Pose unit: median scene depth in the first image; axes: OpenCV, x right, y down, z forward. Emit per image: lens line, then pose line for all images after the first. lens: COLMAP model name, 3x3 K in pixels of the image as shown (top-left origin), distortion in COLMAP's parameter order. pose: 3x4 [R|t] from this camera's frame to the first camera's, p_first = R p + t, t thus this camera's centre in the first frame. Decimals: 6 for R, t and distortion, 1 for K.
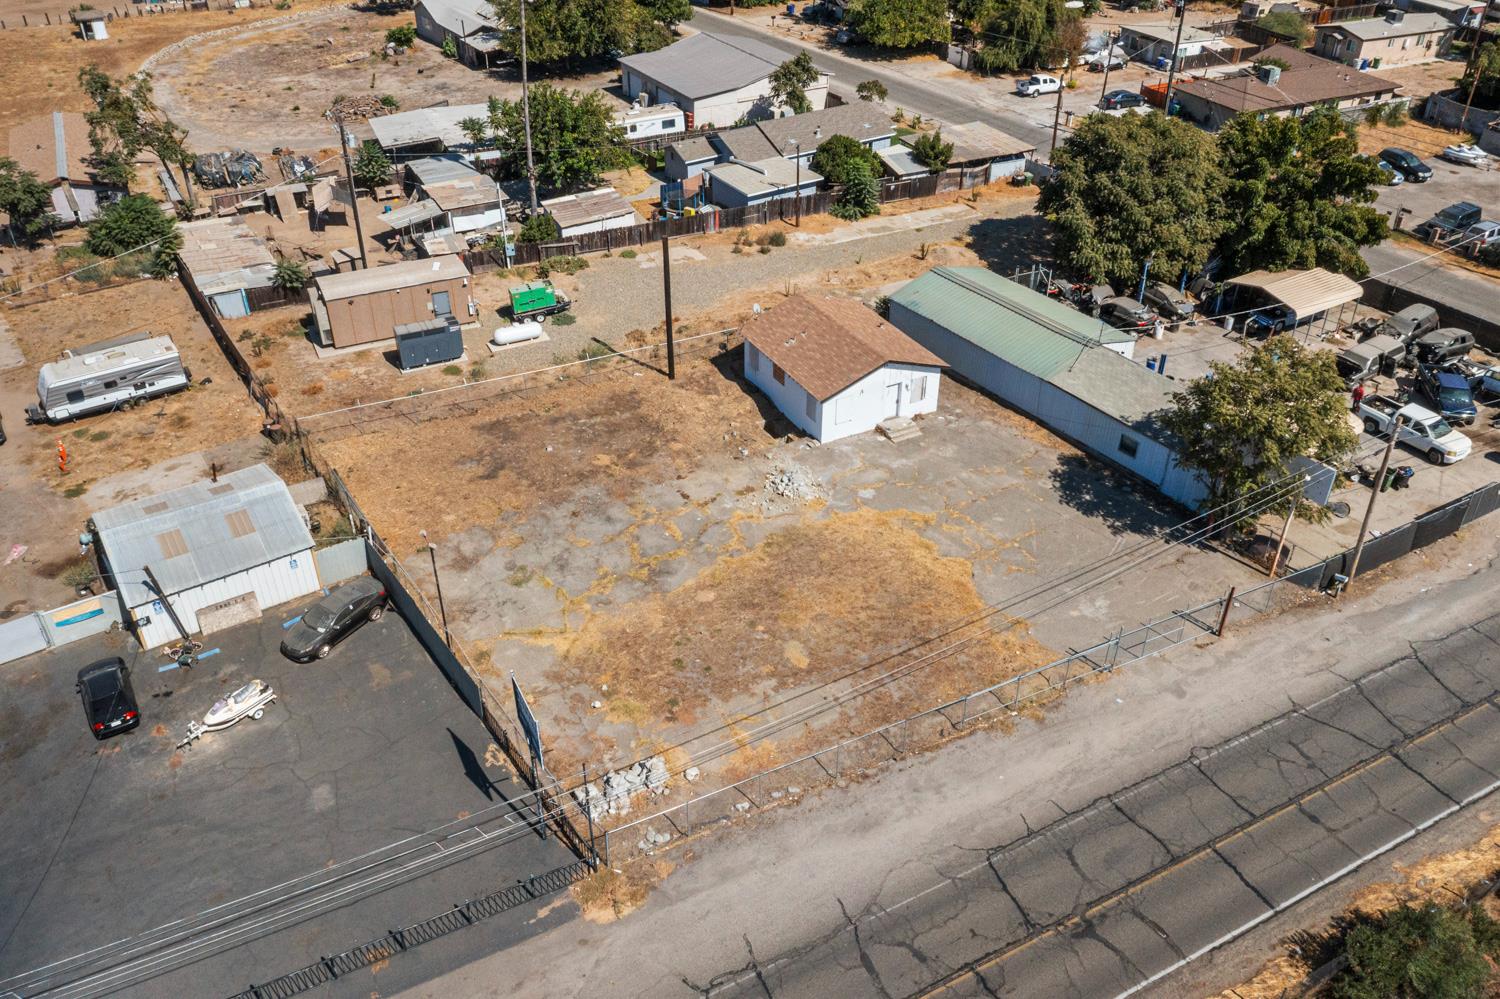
lens RADIAL K [[1185.7, 0, 755.5], [0, 1185.7, 489.0], [0, 0, 1]] dist [-0.004185, -0.006852]
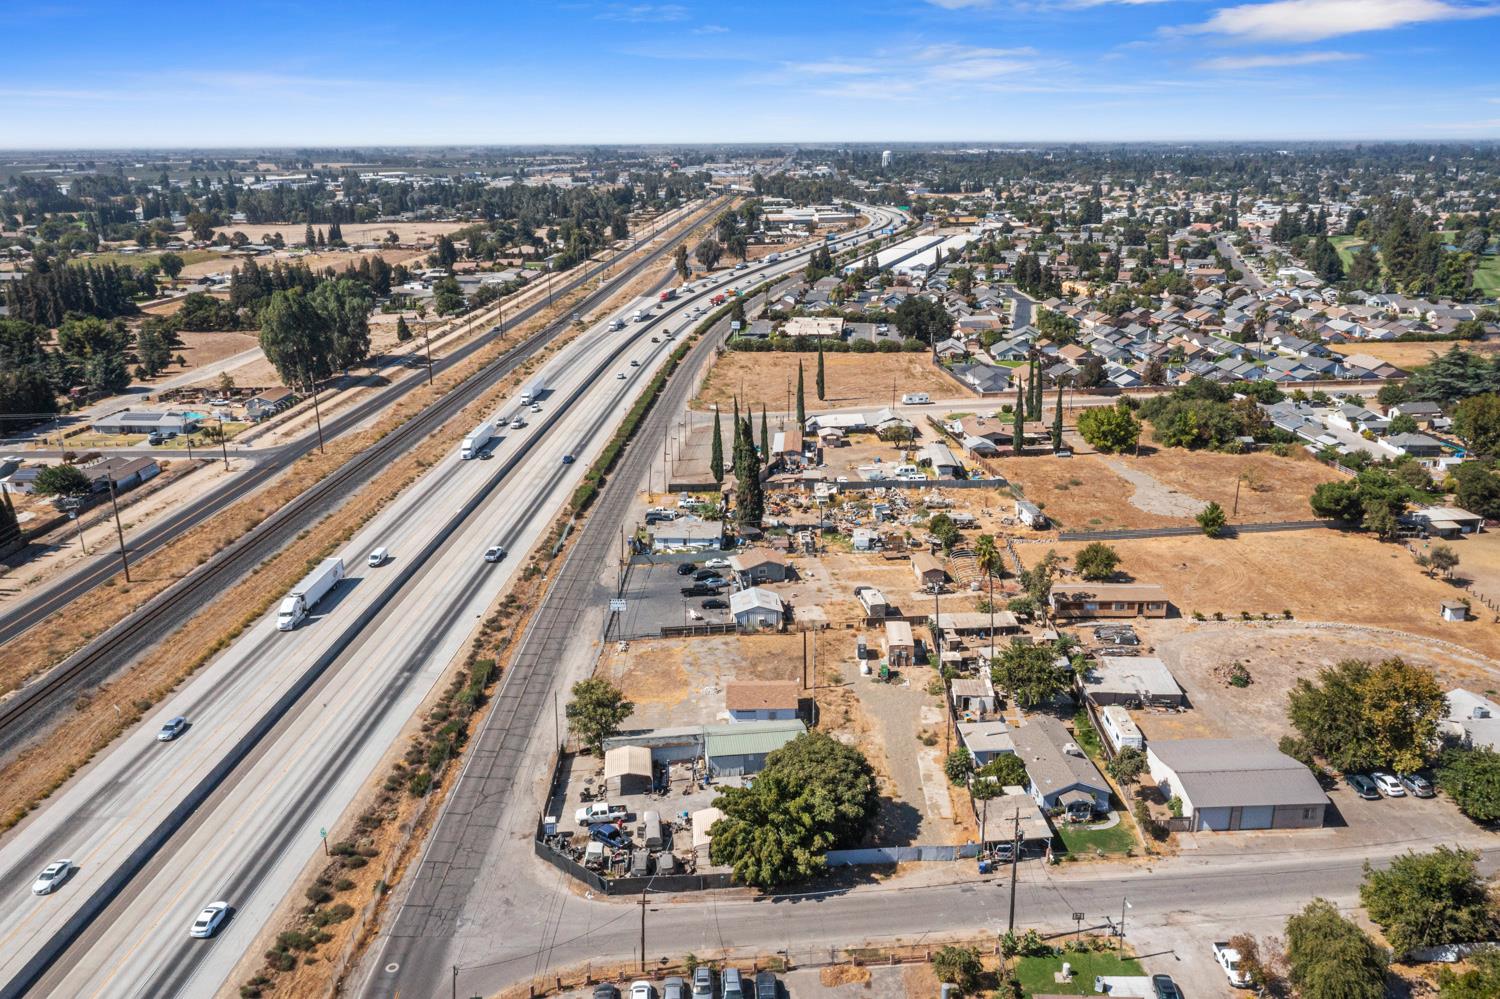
lens RADIAL K [[1196.1, 0, 748.9], [0, 1196.1, 446.1], [0, 0, 1]] dist [-0.000299, 0.003615]
pose [[-0.479135, 0.217492, -0.850369, 1.922550], [-0.487913, 0.739349, 0.464009, -1.515402], [0.729637, 0.637229, -0.248130, 1.194082]]
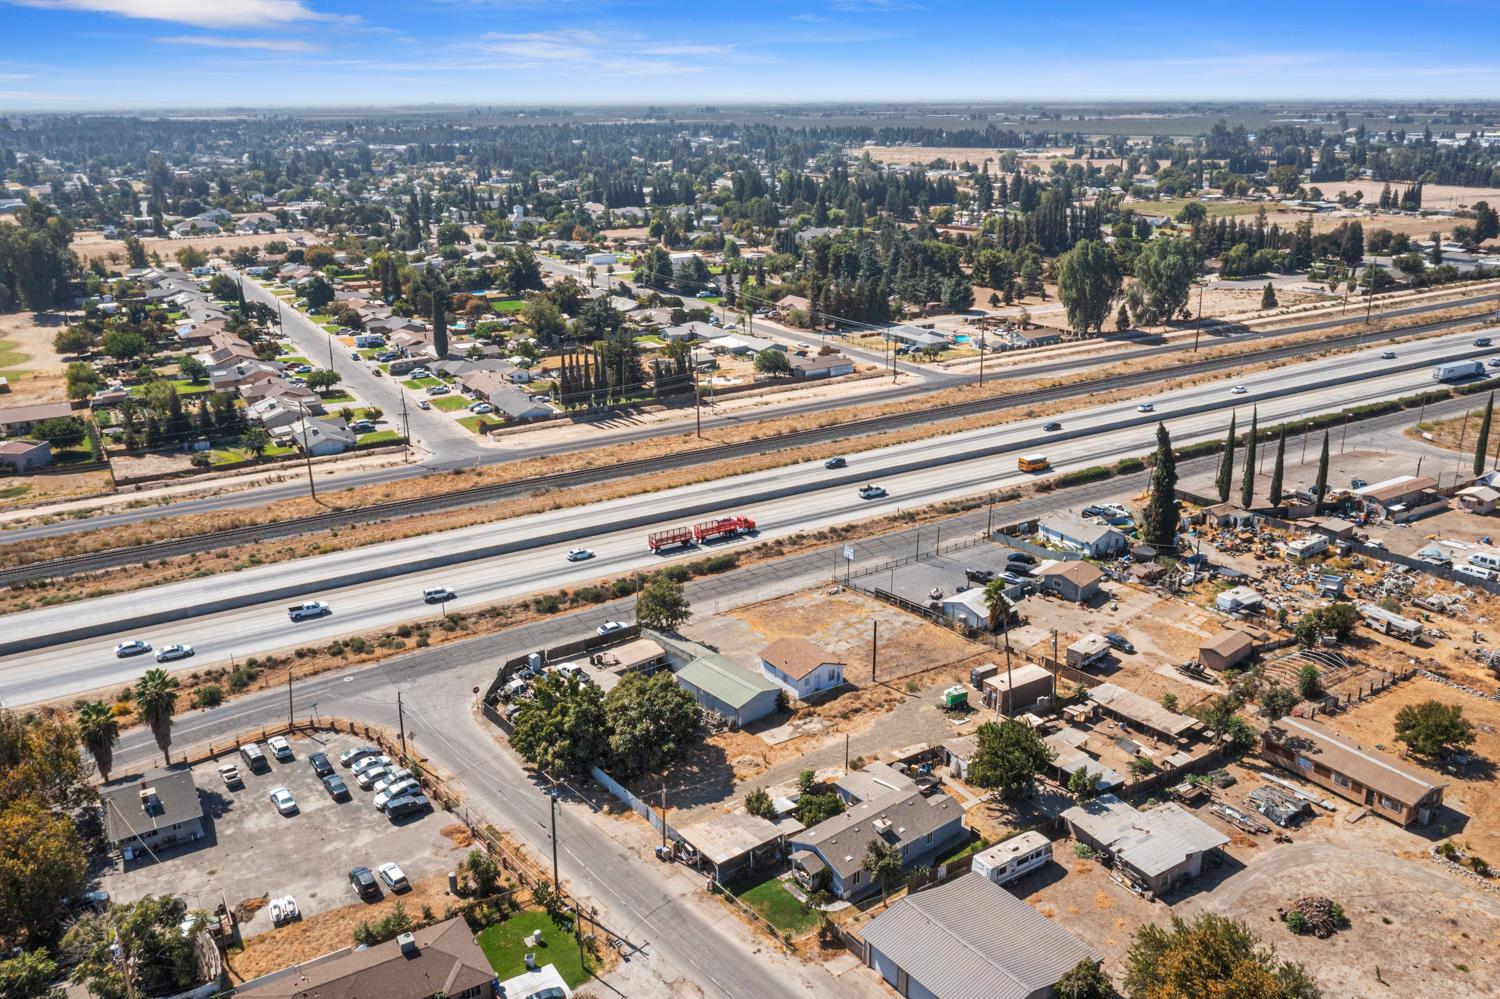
lens RADIAL K [[1181.0, 0, 752.8], [0, 1181.0, 492.3], [0, 0, 1]] dist [-0.011467, -0.001188]
pose [[-0.994684, 0.035324, -0.096722, 0.369490], [-0.055379, 0.608389, 0.791704, -2.104891], [0.086811, 0.792852, -0.603199, 2.054320]]
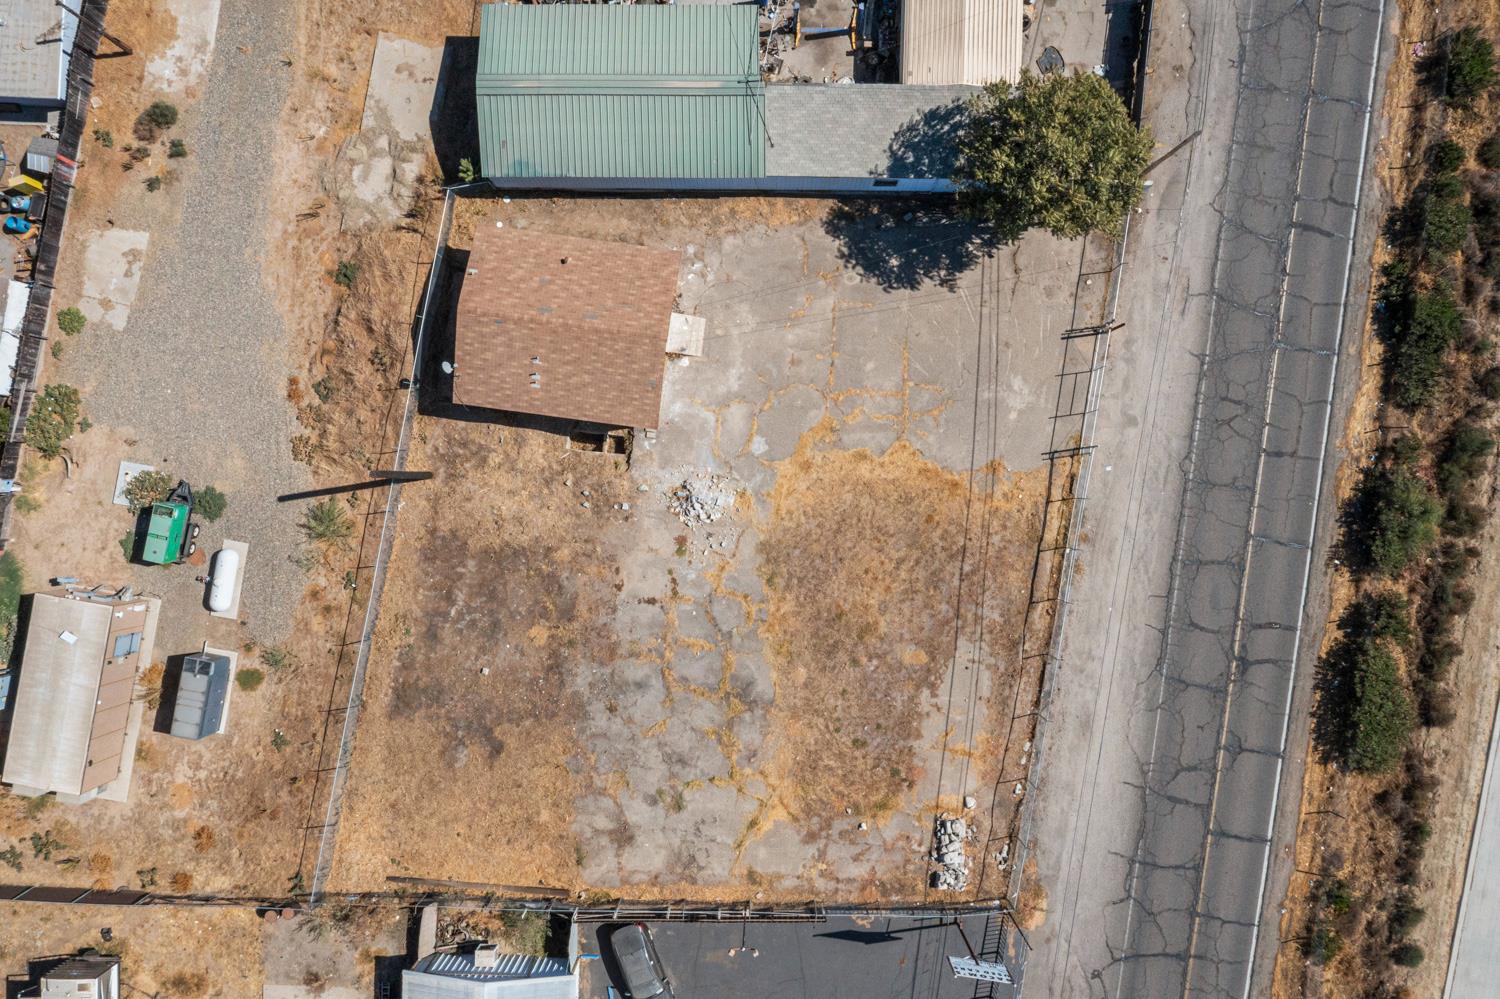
lens RADIAL K [[1190.7, 0, 753.3], [0, 1190.7, 490.8], [0, 0, 1]] dist [-0.010322, 0.000545]
pose [[0.586557, -0.809903, 0.002629, 0.050345], [0.455076, 0.332262, 0.826140, -0.663504], [-0.669967, -0.483382, 0.563458, 0.373720]]
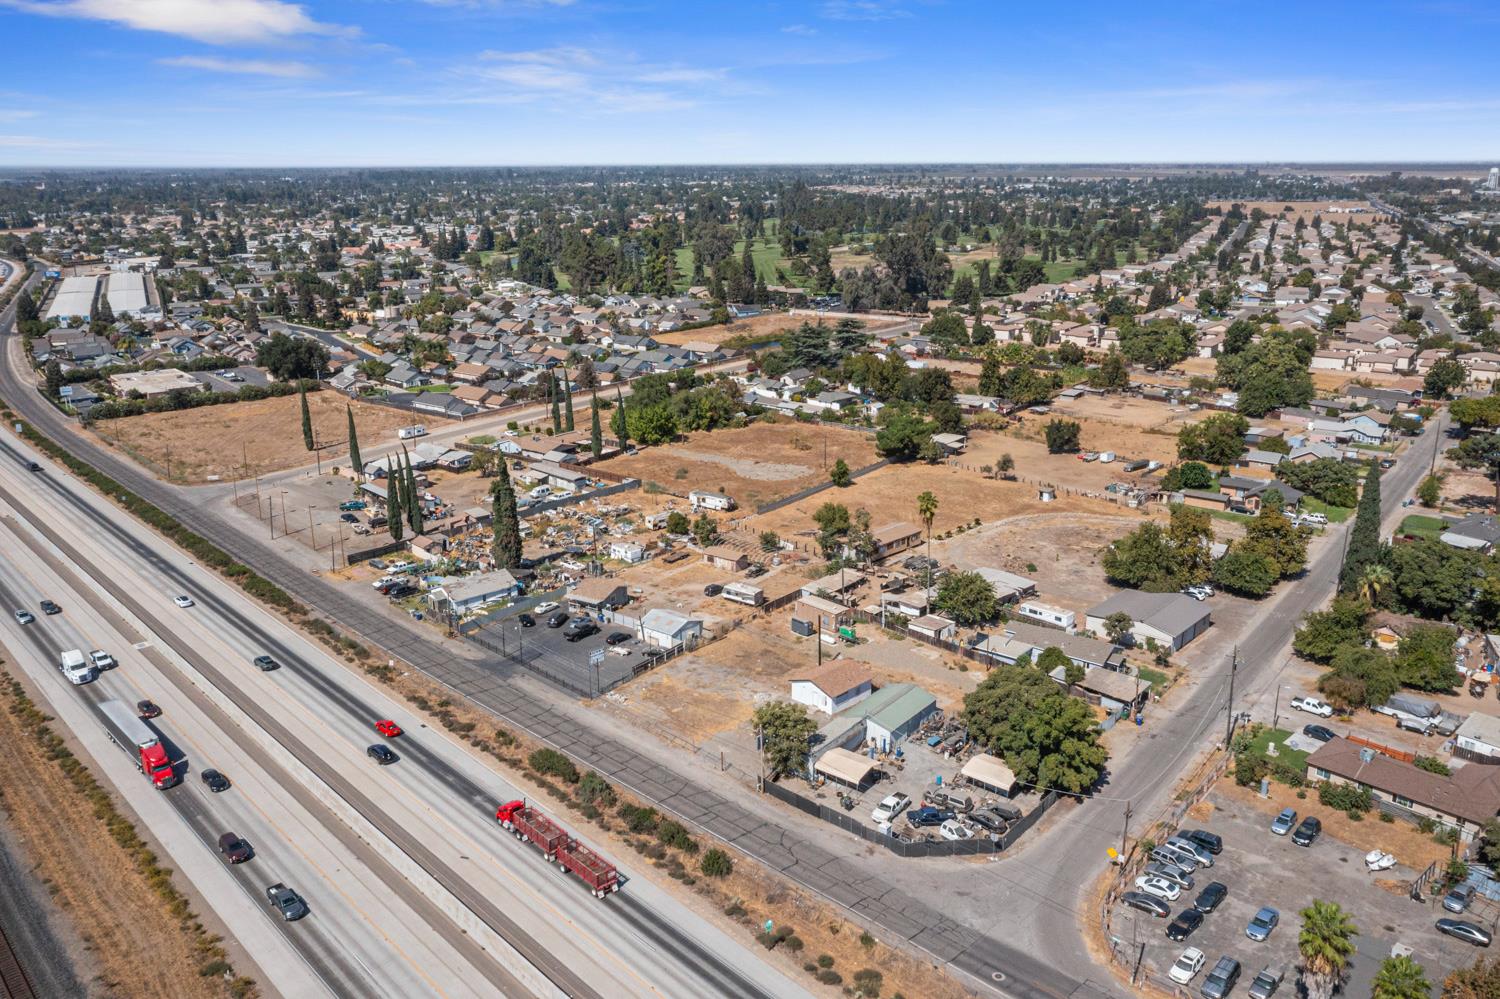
lens RADIAL K [[1185.7, 0, 755.5], [0, 1185.7, 489.0], [0, 0, 1]] dist [-0.004185, -0.006852]
pose [[0.298754, 0.250324, -0.920915, 2.149894], [-0.529948, 0.846041, 0.058051, -0.497725], [0.793663, 0.470694, 0.385417, -0.292083]]
